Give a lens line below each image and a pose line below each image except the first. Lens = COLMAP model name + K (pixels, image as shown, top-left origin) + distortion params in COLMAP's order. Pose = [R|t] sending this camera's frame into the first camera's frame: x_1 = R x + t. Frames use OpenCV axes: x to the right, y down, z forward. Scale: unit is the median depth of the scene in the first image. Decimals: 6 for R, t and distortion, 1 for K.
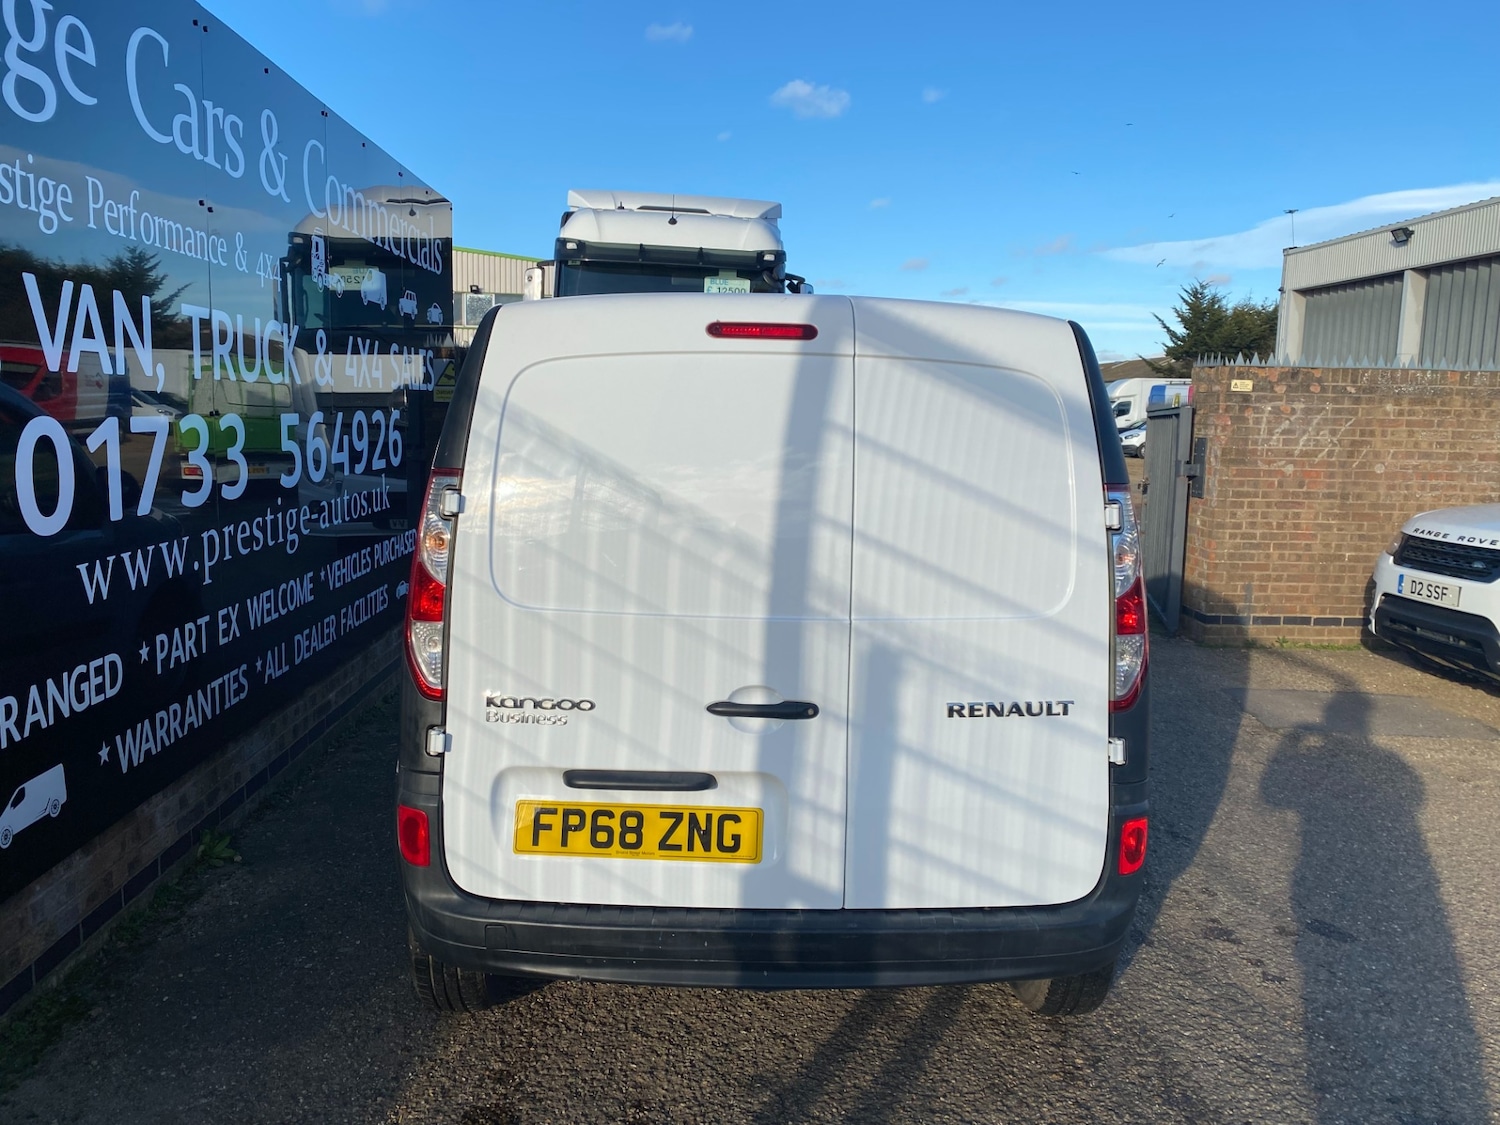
lens RADIAL K [[1145.5, 0, 745.7], [0, 1145.5, 563.9], [0, 0, 1]] dist [0.012317, -0.000165]
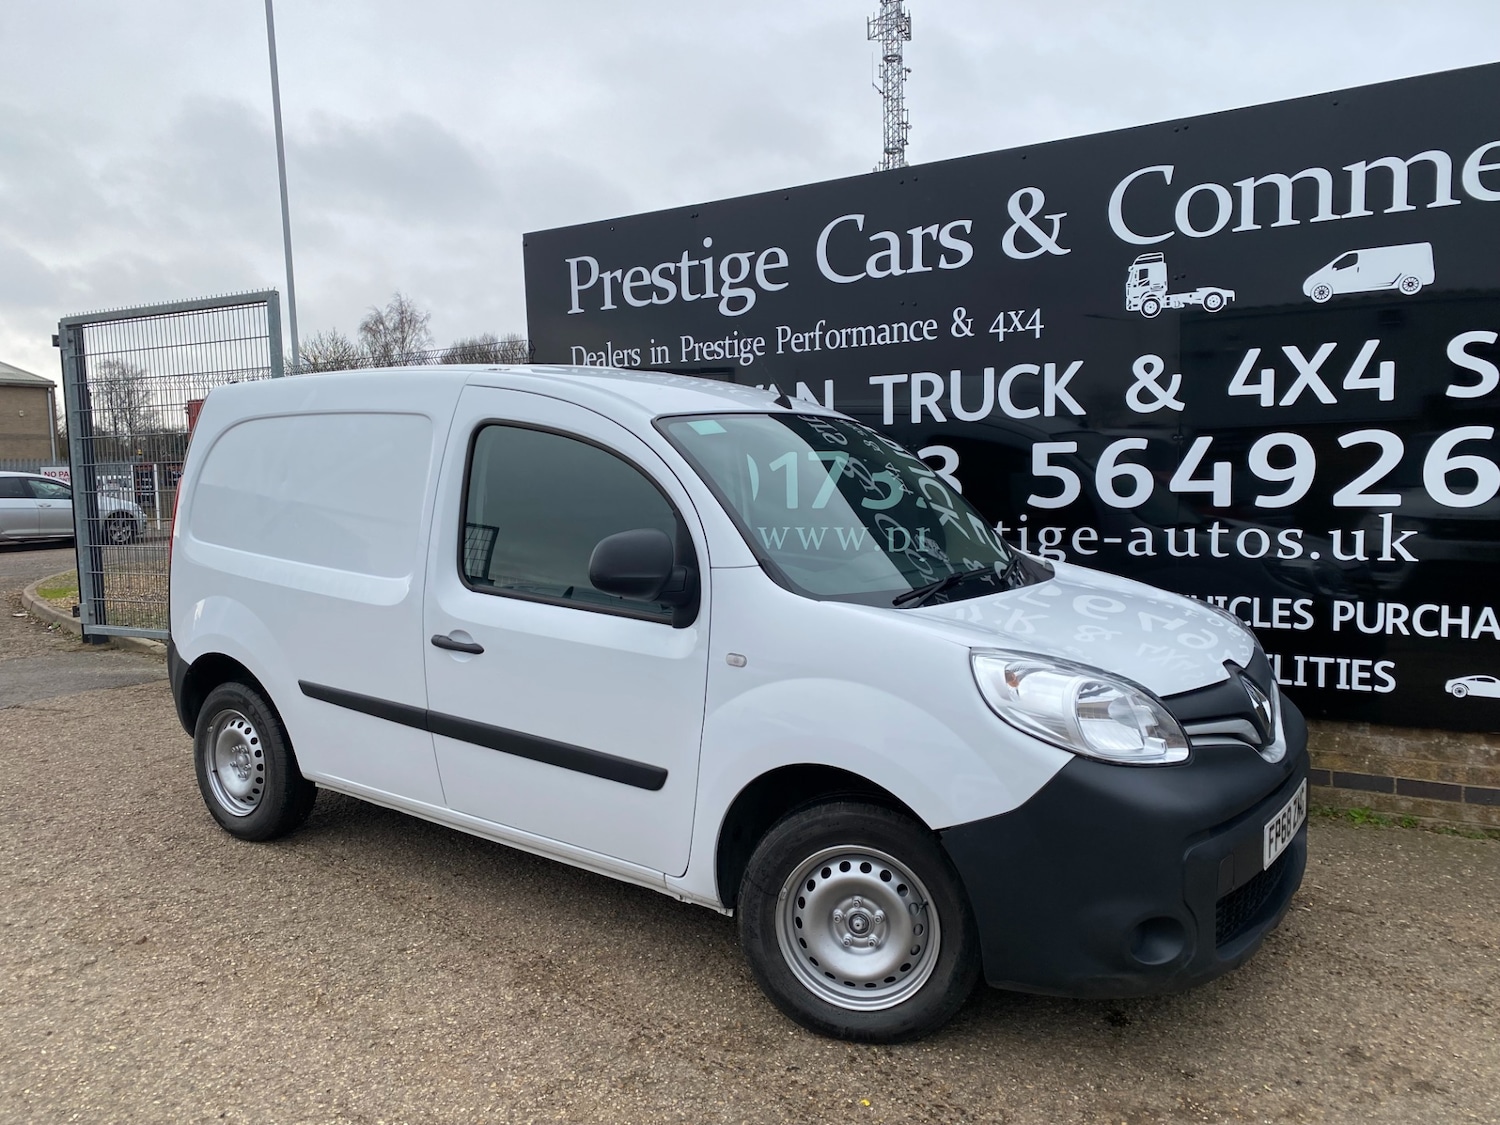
lens RADIAL K [[1130.3, 0, 759.1], [0, 1130.3, 581.5], [0, 0, 1]] dist [0.064258, -0.085660]
pose [[-0.563320, 0.064428, -0.823723, 0.820369], [-0.106191, 0.983041, 0.149510, -0.157382], [0.819387, 0.171694, -0.546925, 1.653820]]
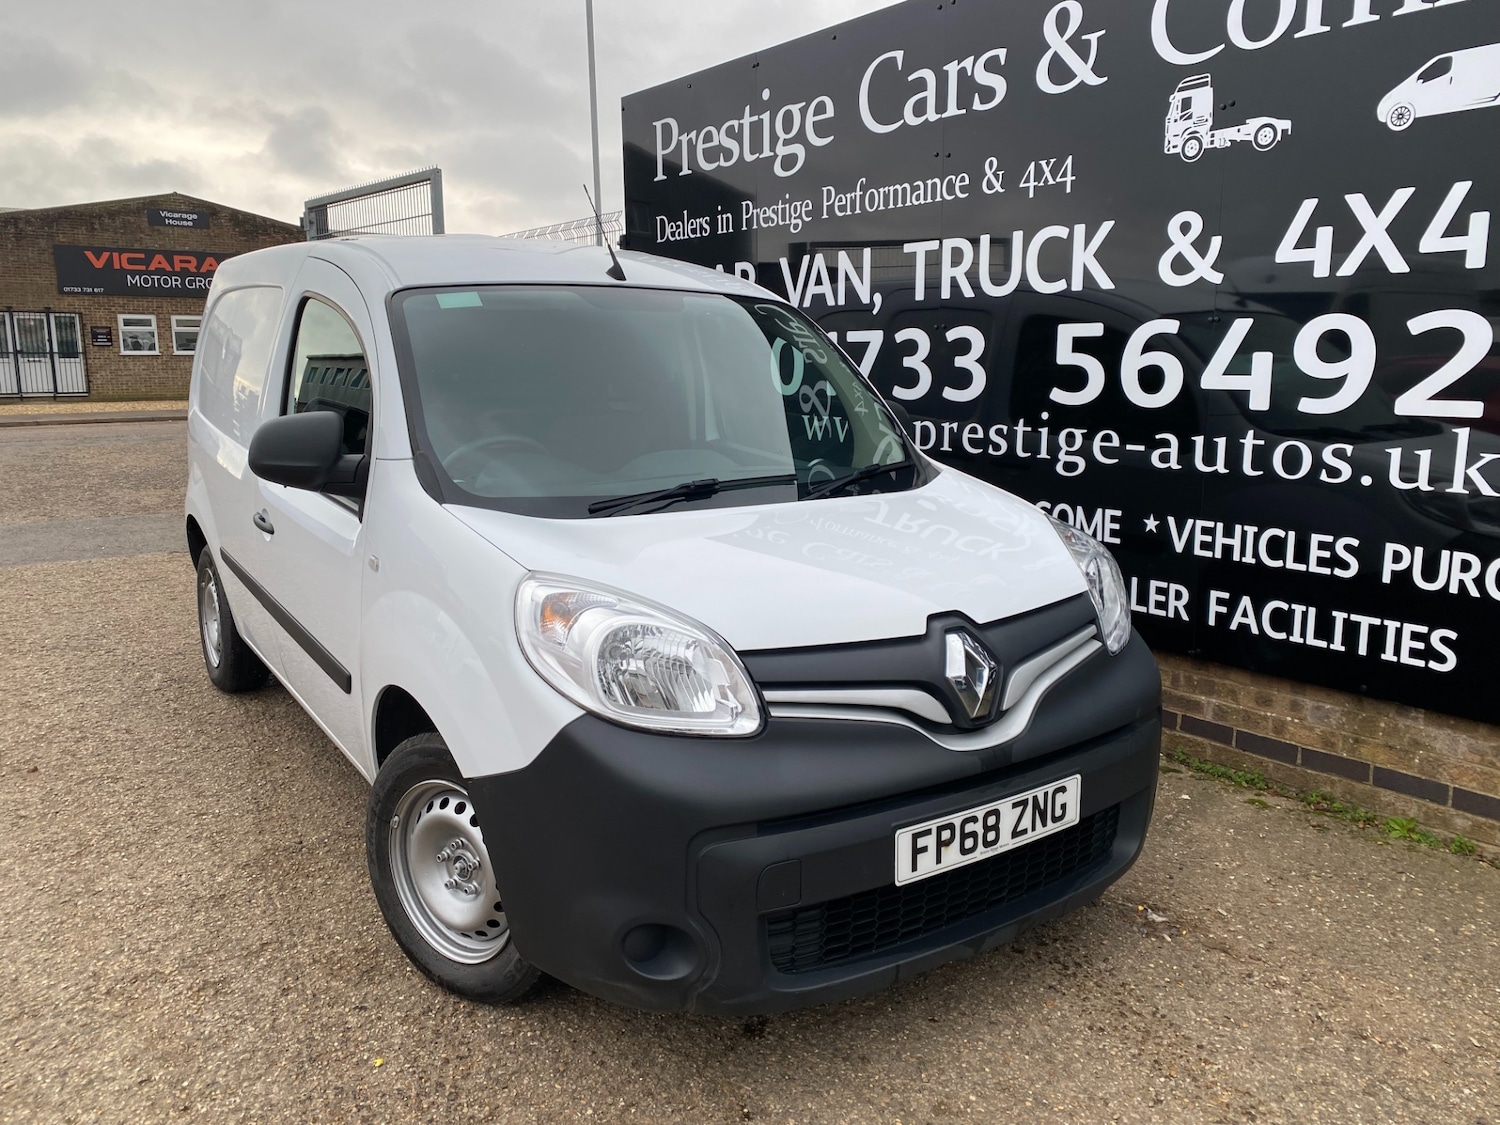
lens RADIAL K [[1140.3, 0, 763.2], [0, 1140.3, 559.5], [0, 0, 1]] dist [0.018892, -0.001226]
pose [[-0.809666, 0.078938, -0.581557, 0.418349], [-0.098772, 0.958452, 0.267609, -0.201049], [0.578519, 0.274116, -0.768229, 1.903363]]
